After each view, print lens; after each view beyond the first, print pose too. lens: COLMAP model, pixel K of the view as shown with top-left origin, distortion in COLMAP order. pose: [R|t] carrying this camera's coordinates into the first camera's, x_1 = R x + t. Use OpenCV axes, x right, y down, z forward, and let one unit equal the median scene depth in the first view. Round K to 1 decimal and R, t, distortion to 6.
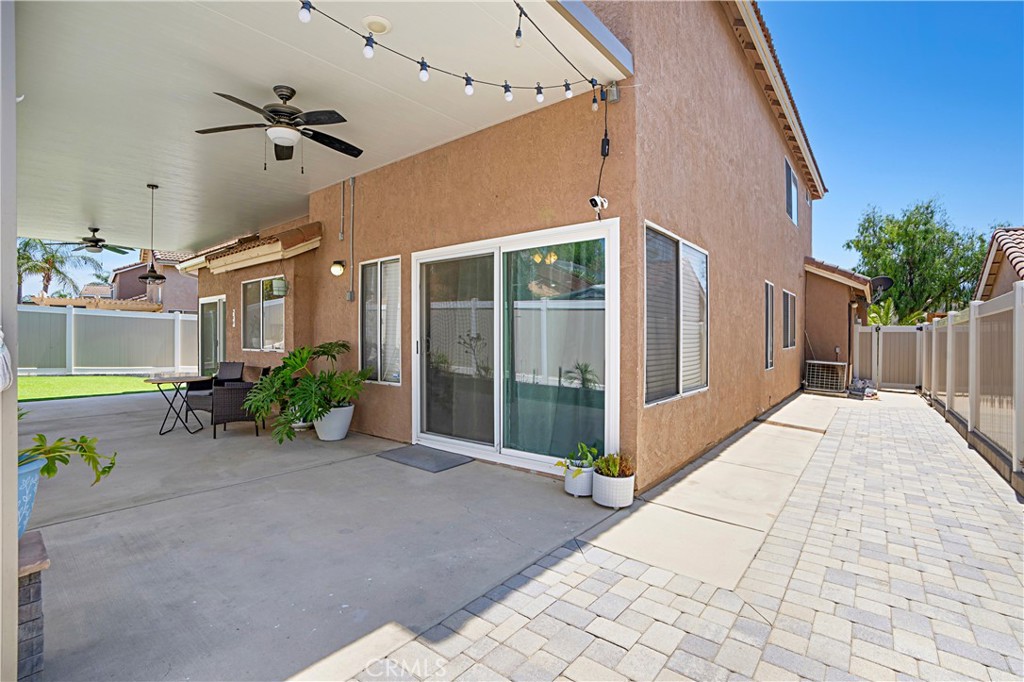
lens RADIAL K [[486.4, 0, 513.8], [0, 486.4, 336.9], [0, 0, 1]] dist [-0.058295, 0.020296]
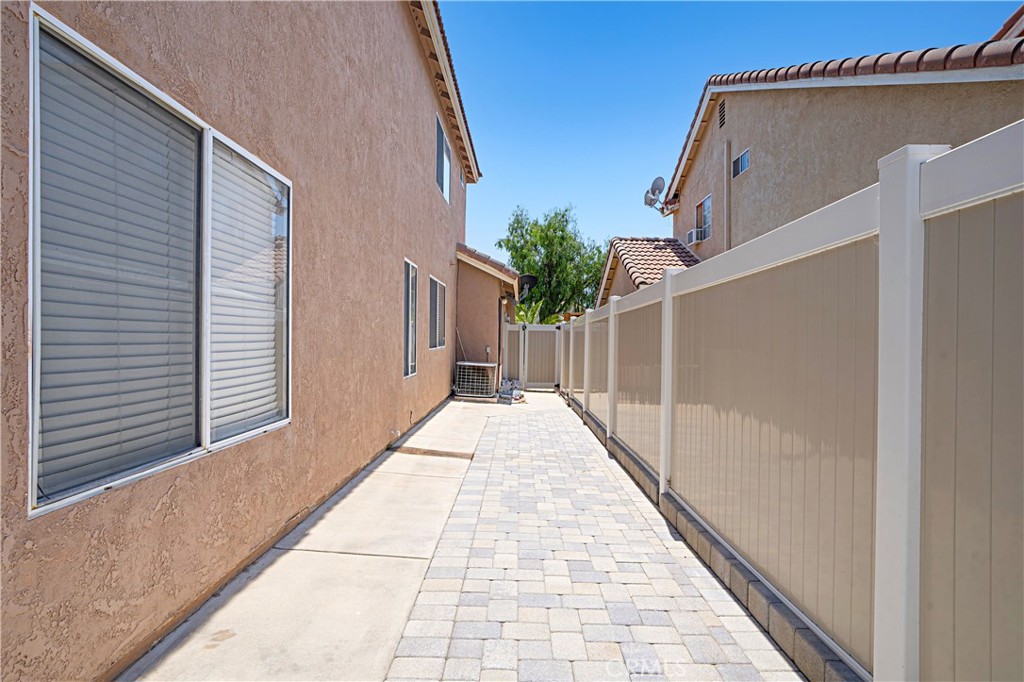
lens RADIAL K [[522.8, 0, 512.1], [0, 522.8, 338.2], [0, 0, 1]] dist [-0.000294, -0.000016]
pose [[0.802206, 0.005153, 0.597025, 0.136591], [-0.008822, 0.999956, 0.003224, 0.002357], [-0.596982, -0.007854, 0.802216, 0.193128]]
